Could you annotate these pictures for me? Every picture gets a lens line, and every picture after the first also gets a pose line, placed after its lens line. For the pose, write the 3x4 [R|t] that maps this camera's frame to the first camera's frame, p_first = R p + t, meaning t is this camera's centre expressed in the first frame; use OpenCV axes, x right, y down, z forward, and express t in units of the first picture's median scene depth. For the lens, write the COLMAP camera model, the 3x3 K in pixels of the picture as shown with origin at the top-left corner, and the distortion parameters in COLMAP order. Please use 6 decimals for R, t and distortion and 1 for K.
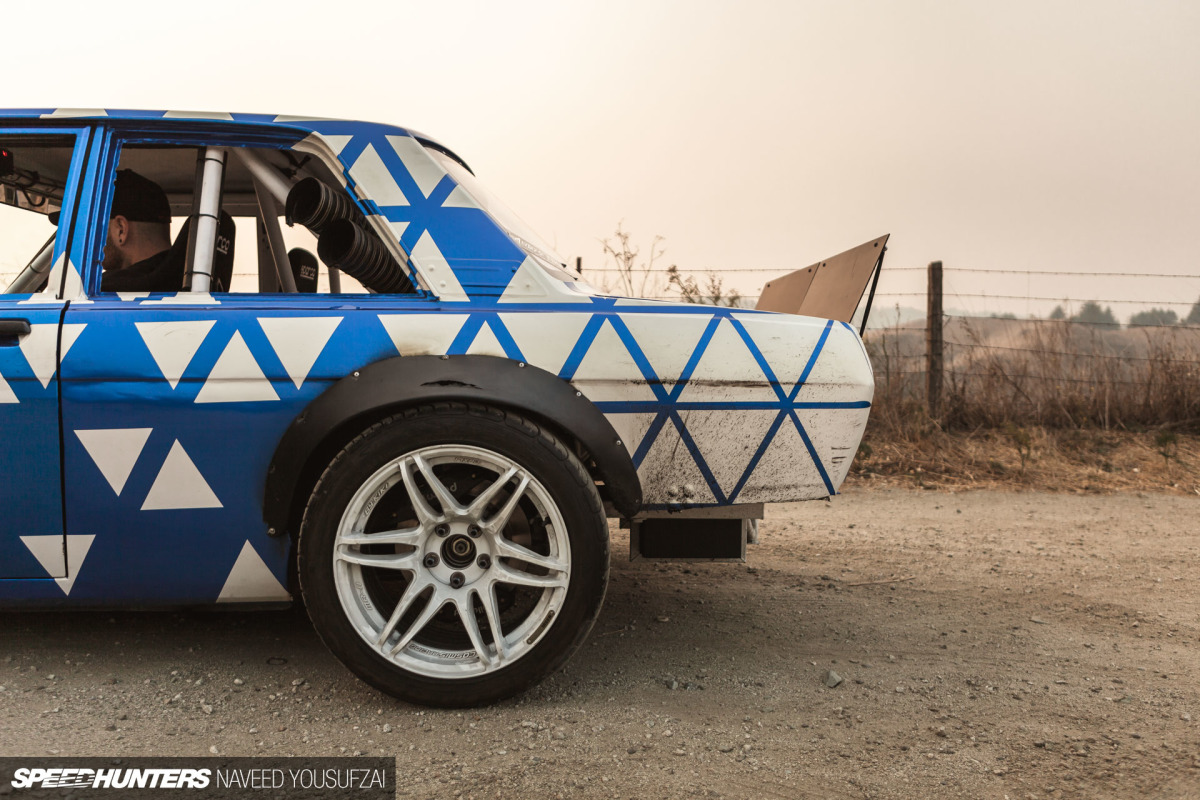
lens RADIAL K [[942.9, 0, 583.3], [0, 942.9, 419.5], [0, 0, 1]] dist [0.002399, -0.002766]
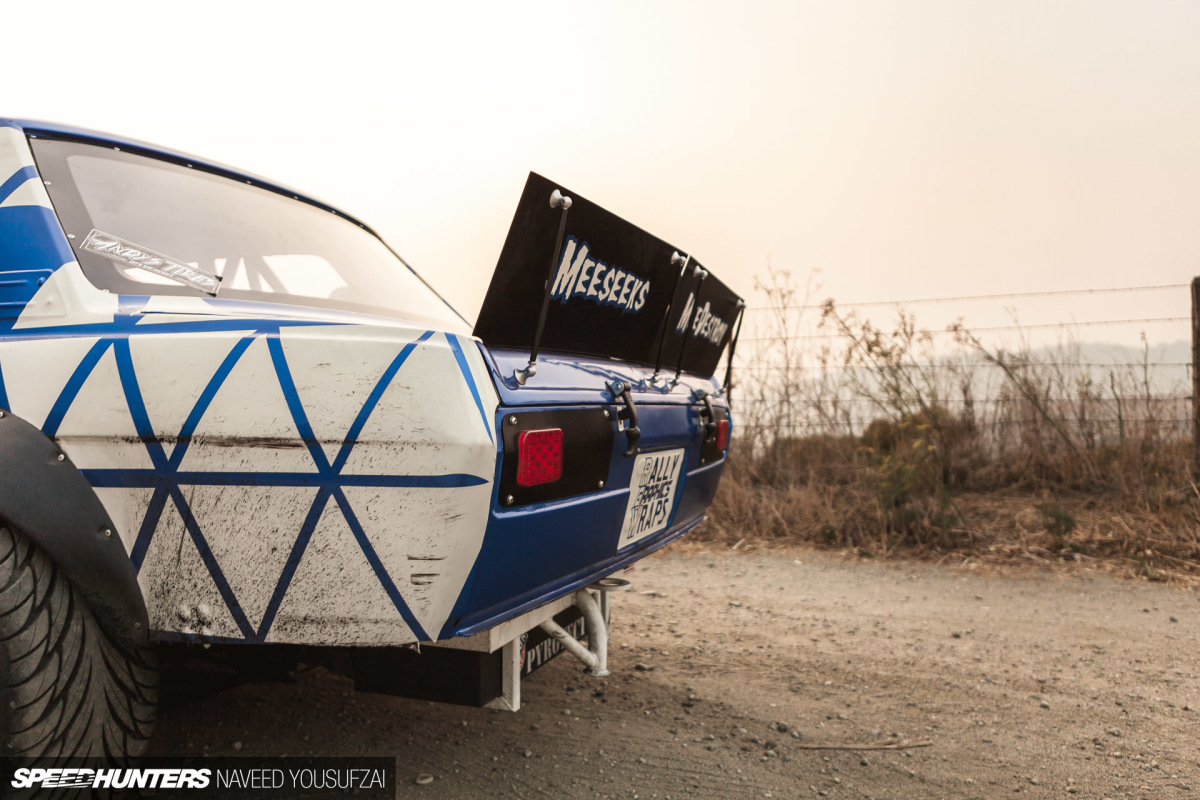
lens RADIAL K [[861.9, 0, 587.8], [0, 861.9, 414.2], [0, 0, 1]] dist [-0.022765, 0.017085]
pose [[0.924582, -0.011431, -0.380812, 0.562765], [-0.012152, 0.998156, -0.059466, -0.025580], [0.380789, 0.059609, 0.922738, 0.569864]]
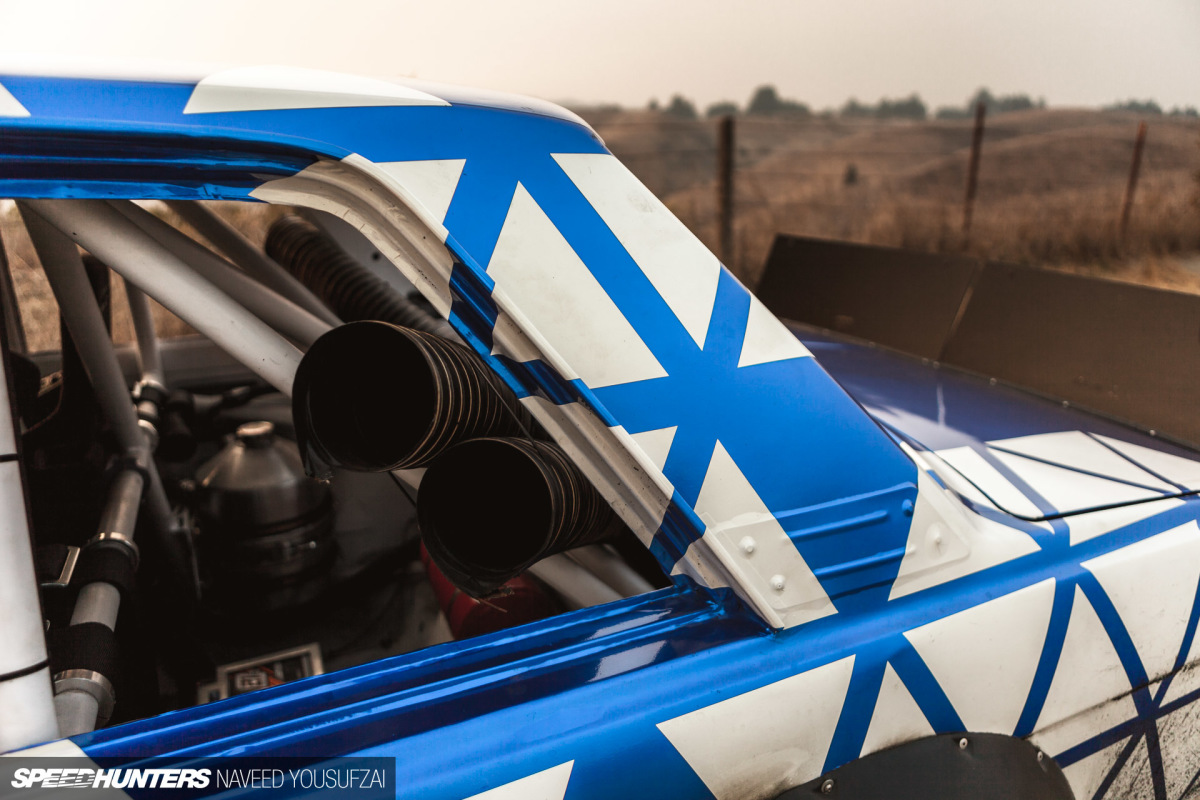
lens RADIAL K [[861.9, 0, 601.3], [0, 861.9, 403.6], [0, 0, 1]] dist [-0.022765, 0.017085]
pose [[0.910567, -0.130437, 0.392241, -0.345388], [0.026444, 0.965346, 0.259630, -0.310504], [-0.412514, -0.226039, 0.882462, 0.738114]]
